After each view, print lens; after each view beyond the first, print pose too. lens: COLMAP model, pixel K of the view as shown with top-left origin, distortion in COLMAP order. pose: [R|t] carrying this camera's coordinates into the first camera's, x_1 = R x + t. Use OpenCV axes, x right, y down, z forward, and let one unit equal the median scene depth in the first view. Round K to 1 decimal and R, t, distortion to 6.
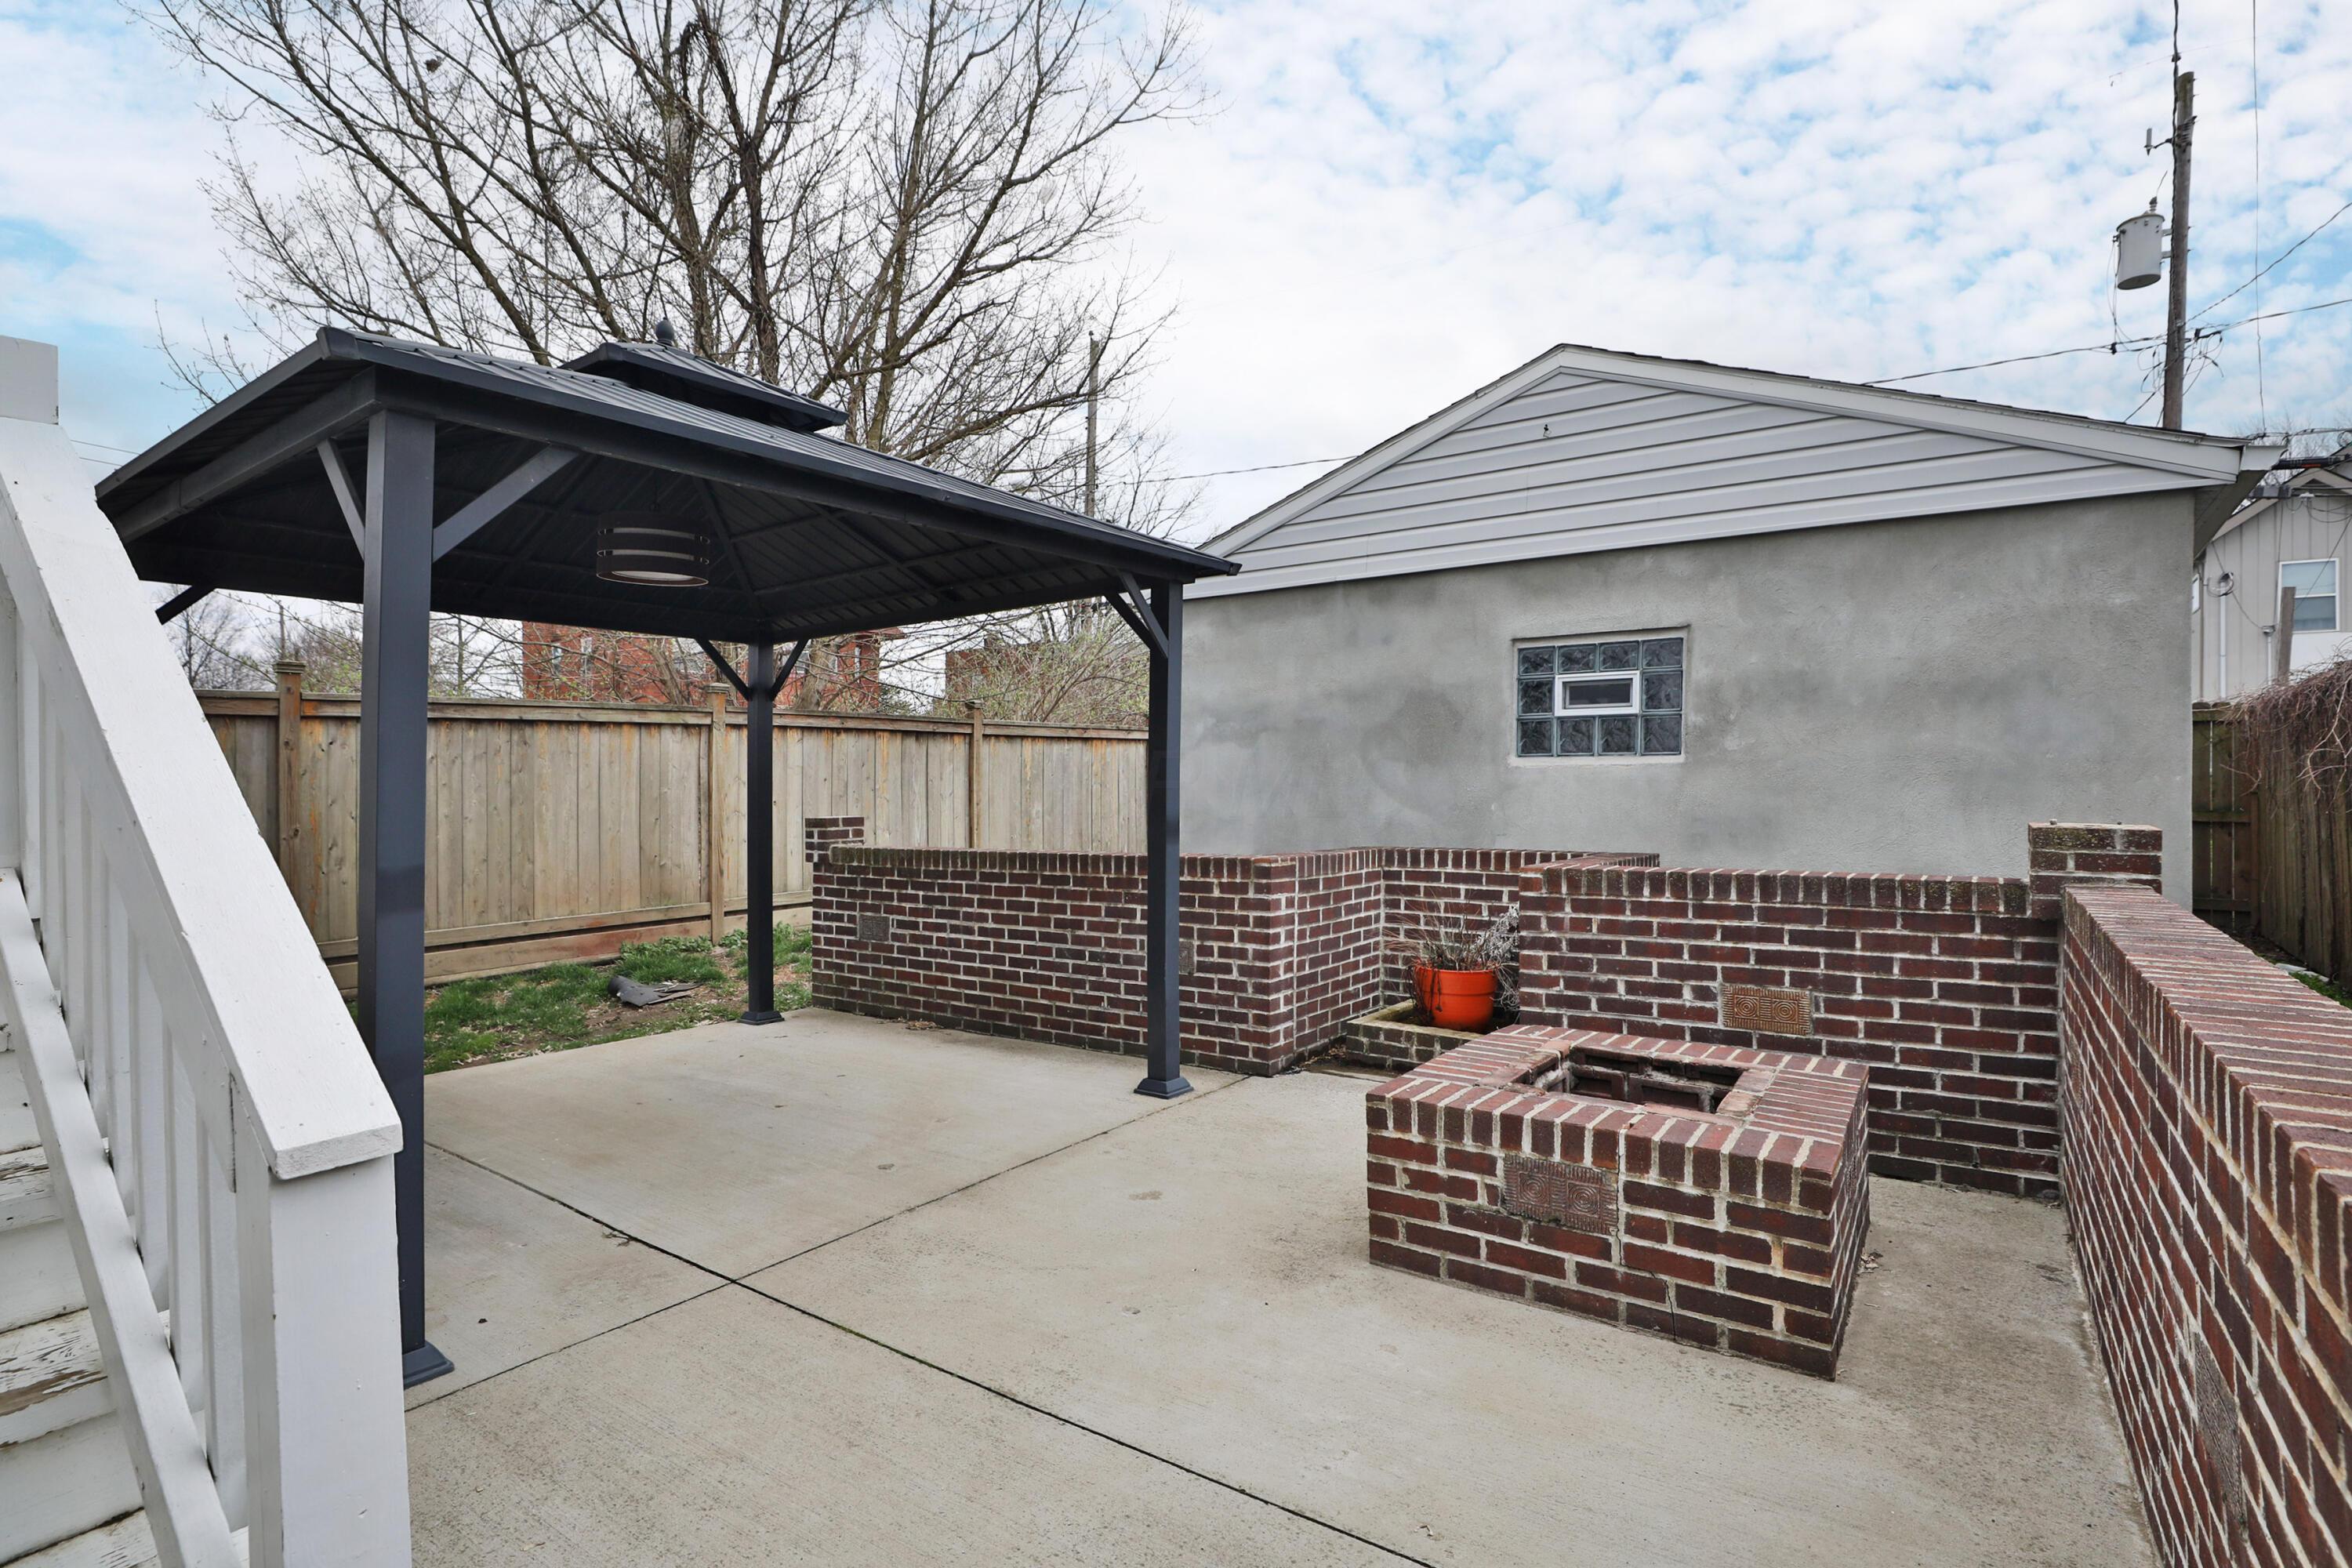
lens RADIAL K [[1075.3, 0, 1178.8], [0, 1075.3, 764.8], [0, 0, 1]] dist [-0.031453, 0.006202]
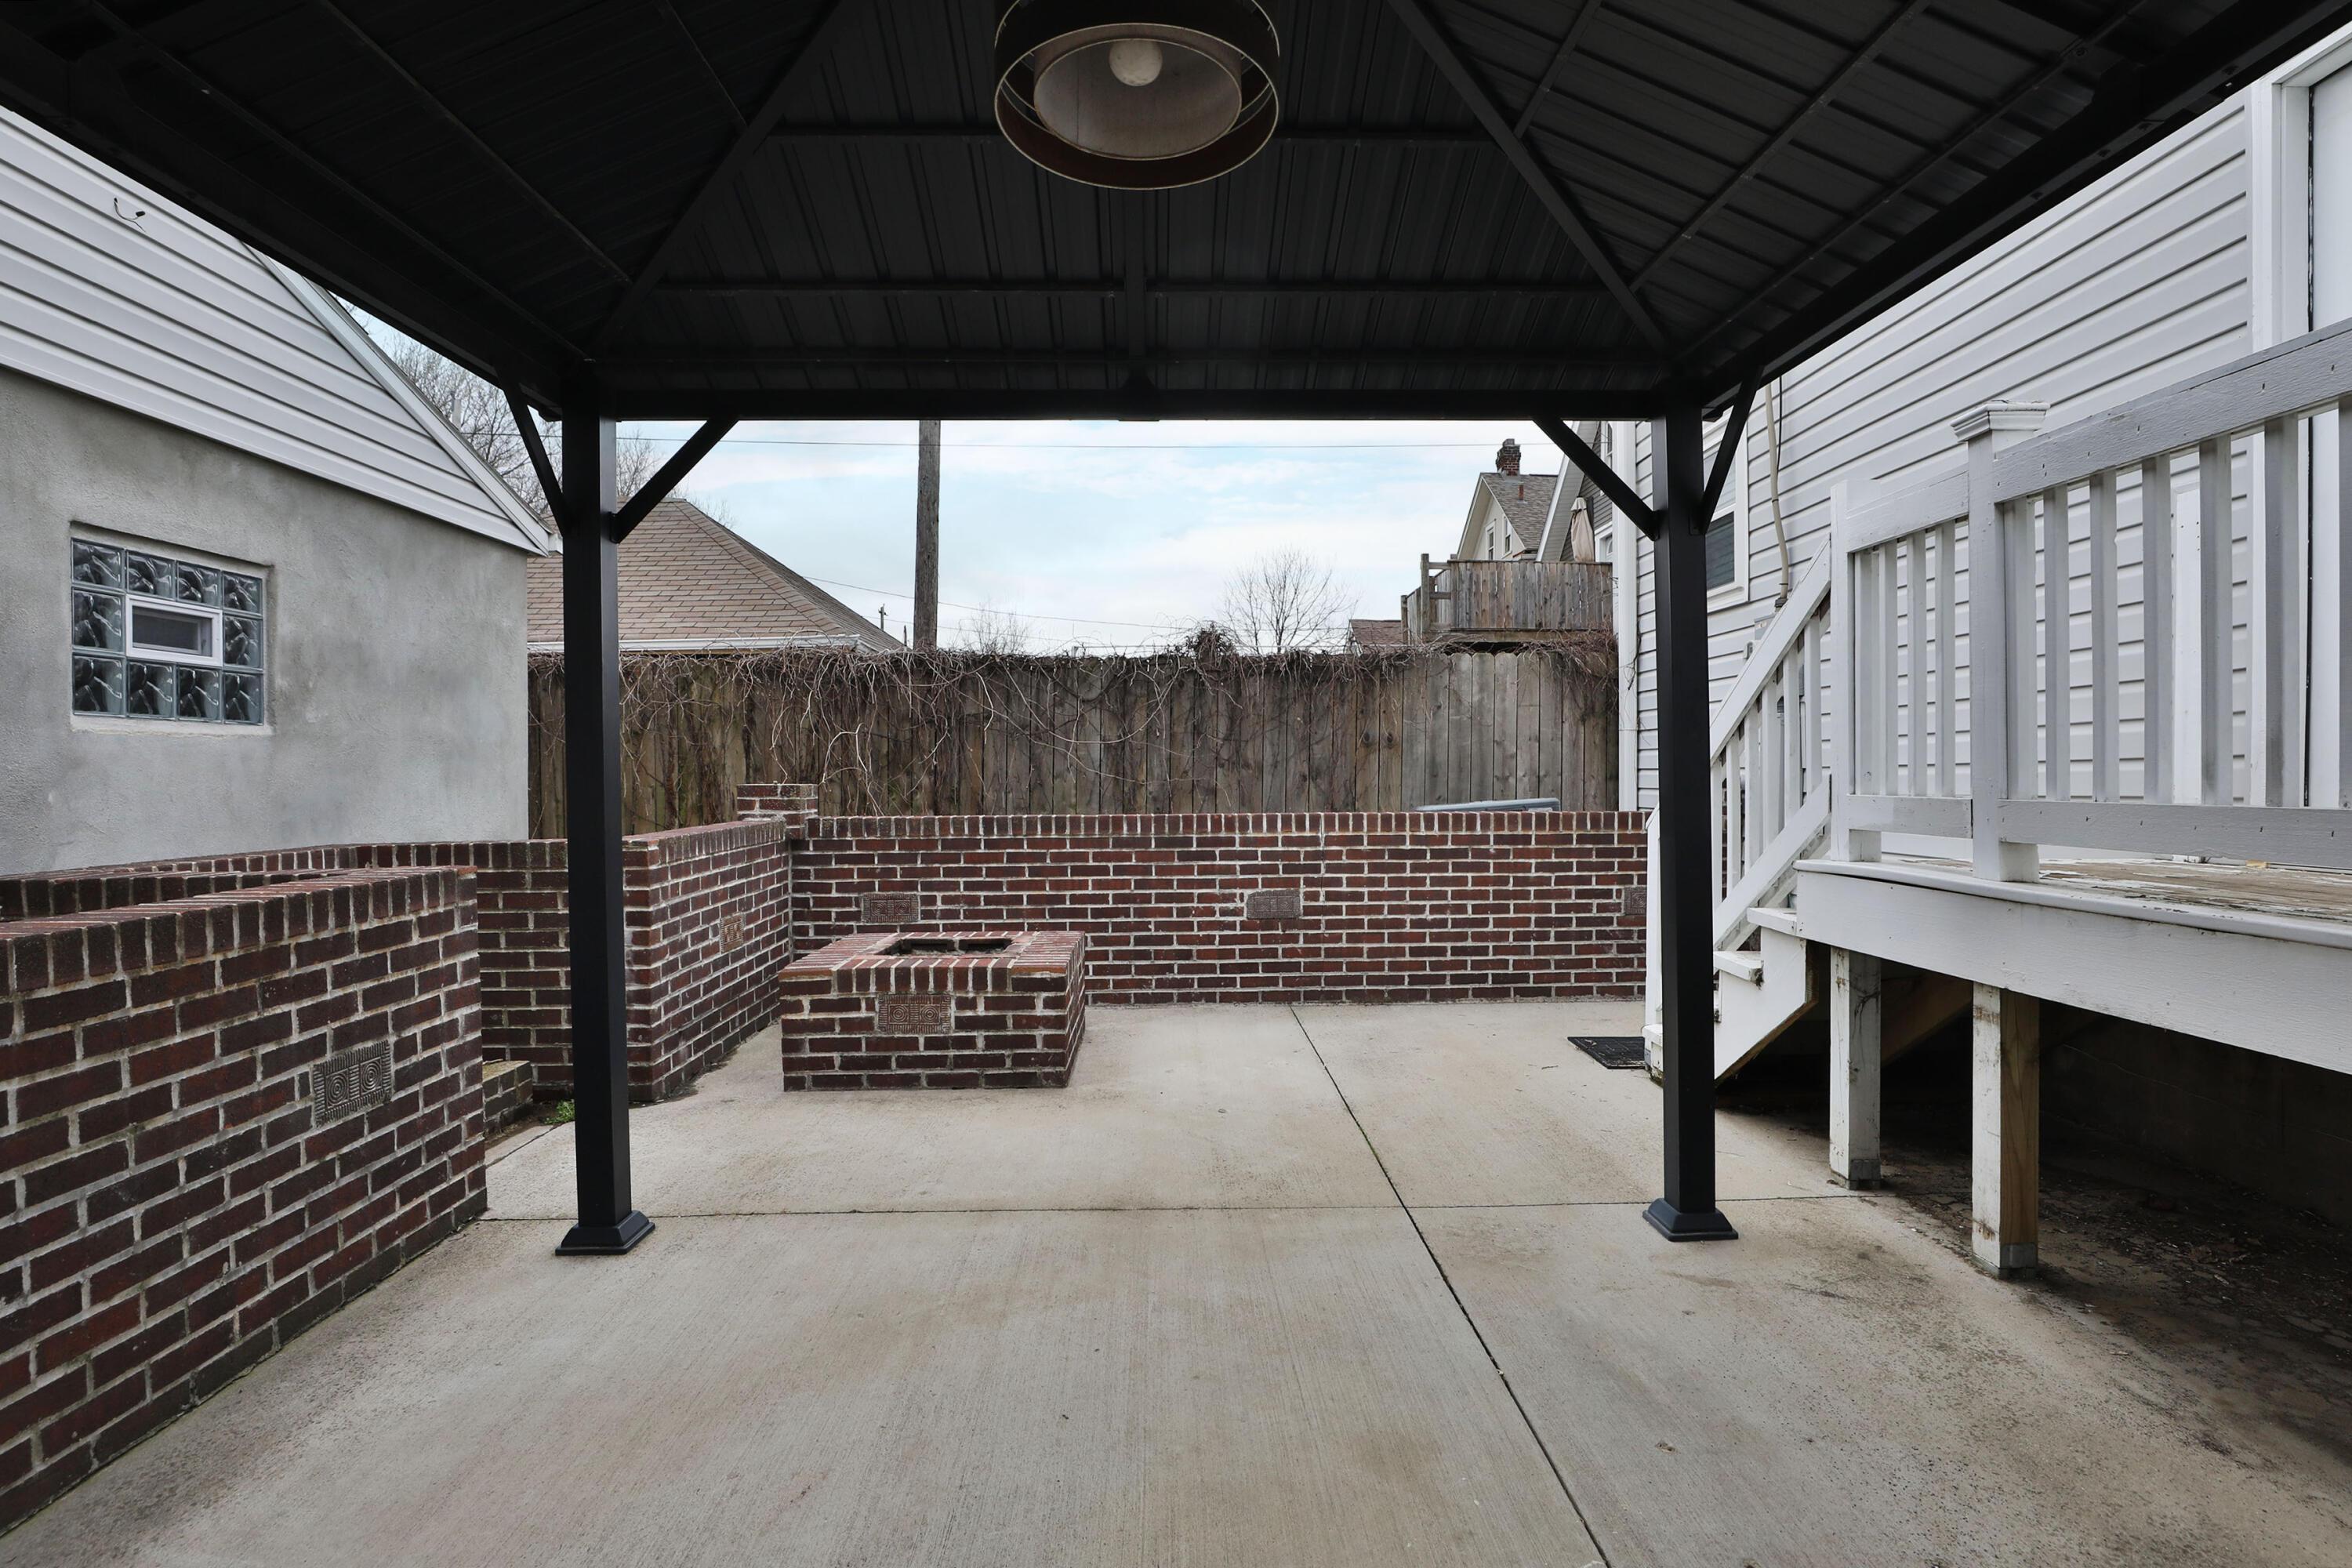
lens RADIAL K [[1222.2, 0, 1159.0], [0, 1222.2, 785.2], [0, 0, 1]] dist [-0.034635, 0.009466]
pose [[-0.558871, 0.003715, 0.829246, -0.604666], [0.000179, 0.999990, -0.004360, 0.036508], [-0.829254, -0.002288, -0.558867, 0.886679]]
